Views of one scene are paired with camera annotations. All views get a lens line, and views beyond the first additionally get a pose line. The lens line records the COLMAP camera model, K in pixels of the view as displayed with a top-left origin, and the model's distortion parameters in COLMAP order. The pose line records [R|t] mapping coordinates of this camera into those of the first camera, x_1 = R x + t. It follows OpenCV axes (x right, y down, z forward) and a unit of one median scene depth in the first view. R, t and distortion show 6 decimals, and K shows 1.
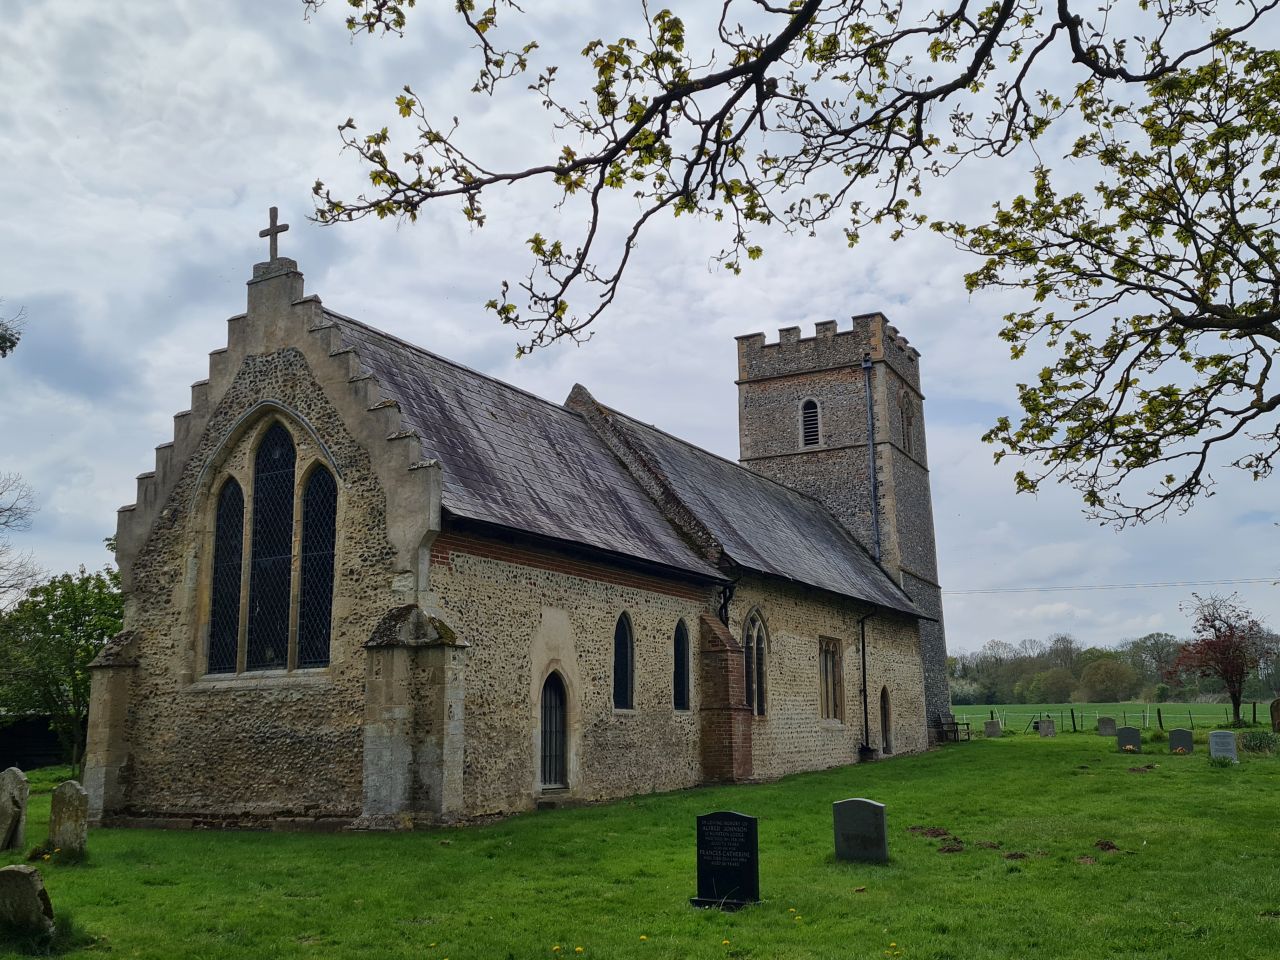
lens RADIAL K [[1246.7, 0, 637.0], [0, 1246.7, 477.7], [0, 0, 1]] dist [0.051364, 0.000000]
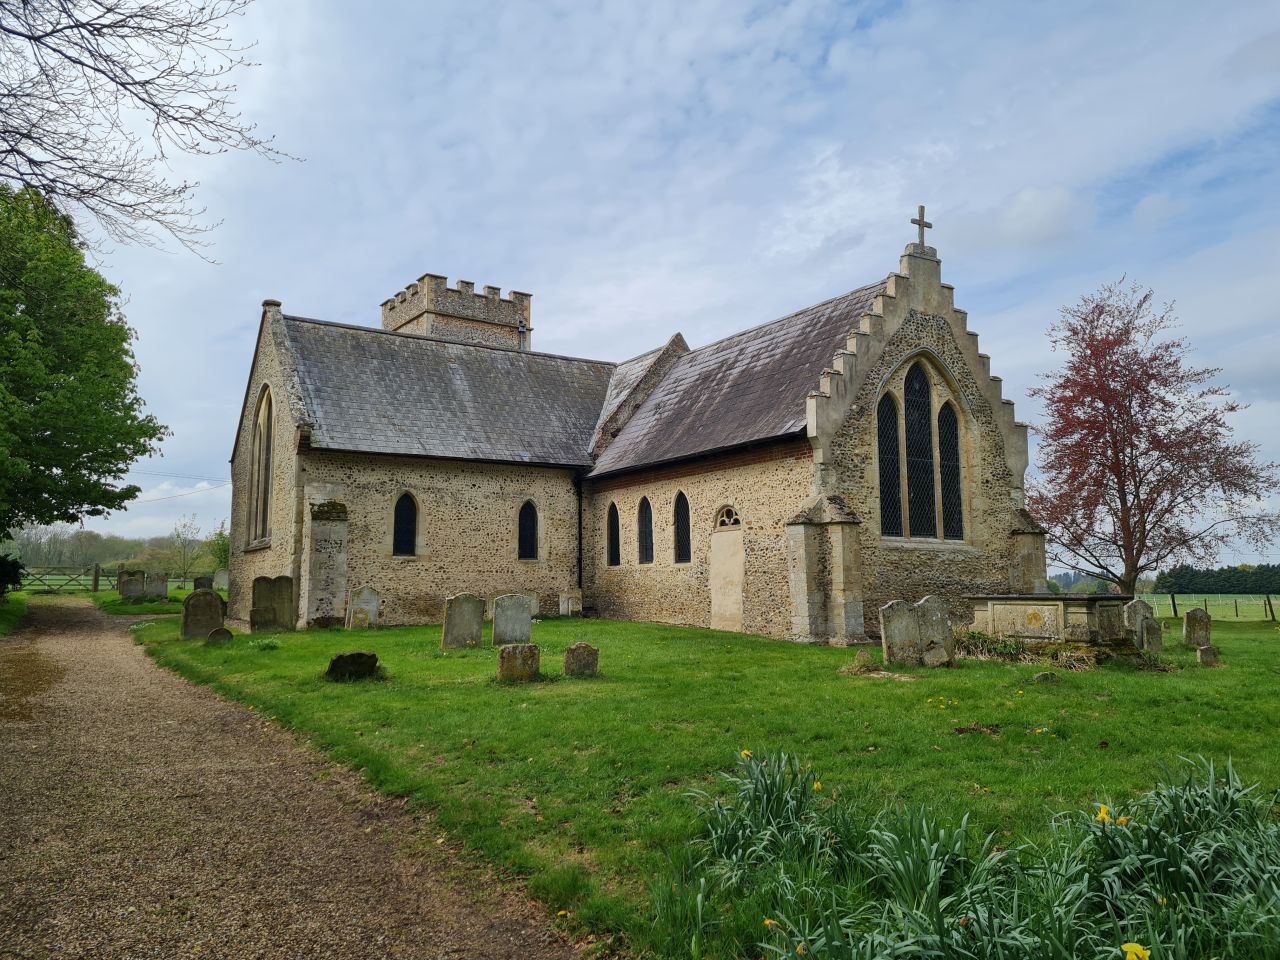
lens RADIAL K [[962.3, 0, 627.3], [0, 962.3, 478.9], [0, 0, 1]] dist [0.059415, 0.004366]
pose [[0.476023, 0.125347, 0.870454, -1.395245], [-0.188304, 0.981362, -0.038341, 0.189229], [-0.859036, -0.145659, 0.490755, 0.740584]]
